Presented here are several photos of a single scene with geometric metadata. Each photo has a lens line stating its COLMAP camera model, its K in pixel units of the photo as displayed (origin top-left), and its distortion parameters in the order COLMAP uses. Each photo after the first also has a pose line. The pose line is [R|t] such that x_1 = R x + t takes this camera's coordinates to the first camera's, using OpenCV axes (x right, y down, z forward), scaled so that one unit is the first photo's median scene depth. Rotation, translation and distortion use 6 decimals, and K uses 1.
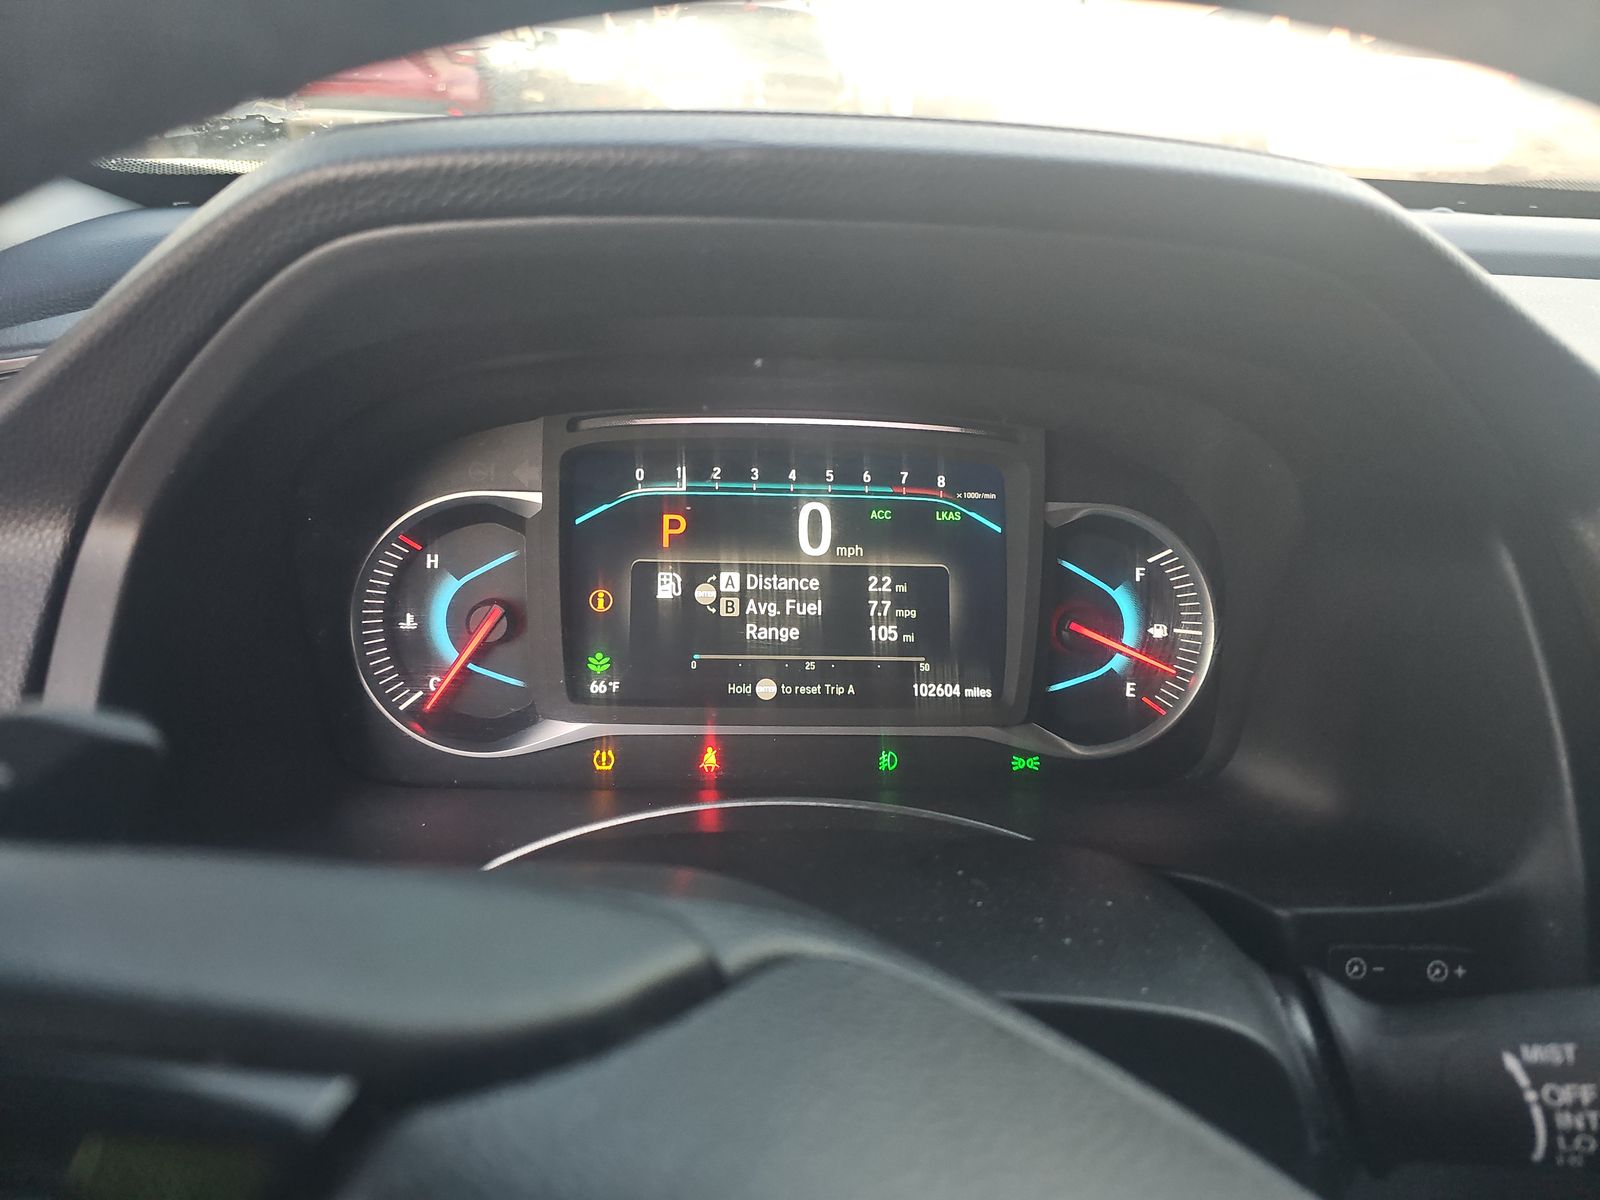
lens RADIAL K [[1059.3, 0, 797.1], [0, 1059.3, 598.8], [0, 0, 1]] dist [0.071547, -0.077408]
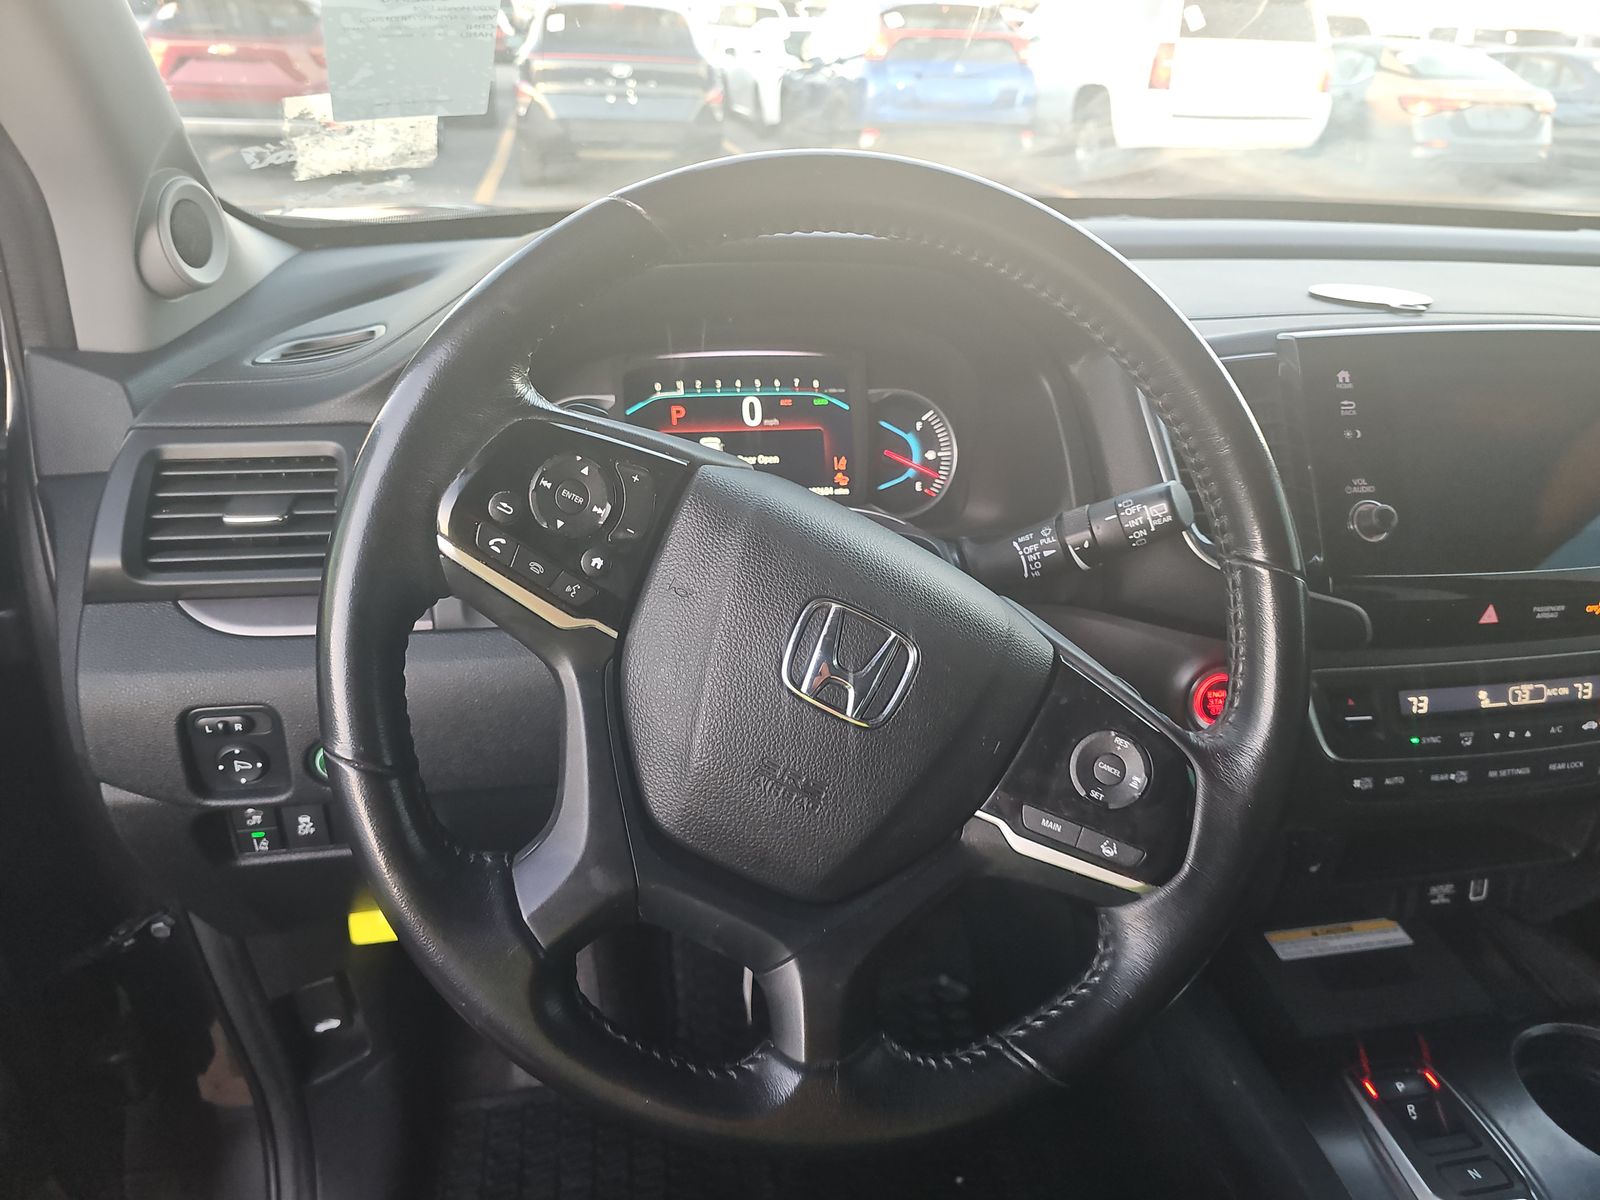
lens RADIAL K [[1093.8, 0, 802.7], [0, 1093.8, 583.7], [0, 0, 1]] dist [0.062919, -0.071935]
pose [[0.991505, -0.067575, 0.111139, -0.133748], [0.067332, 0.997713, 0.005943, 0.239690], [-0.111287, 0.001591, 0.993787, -0.977211]]
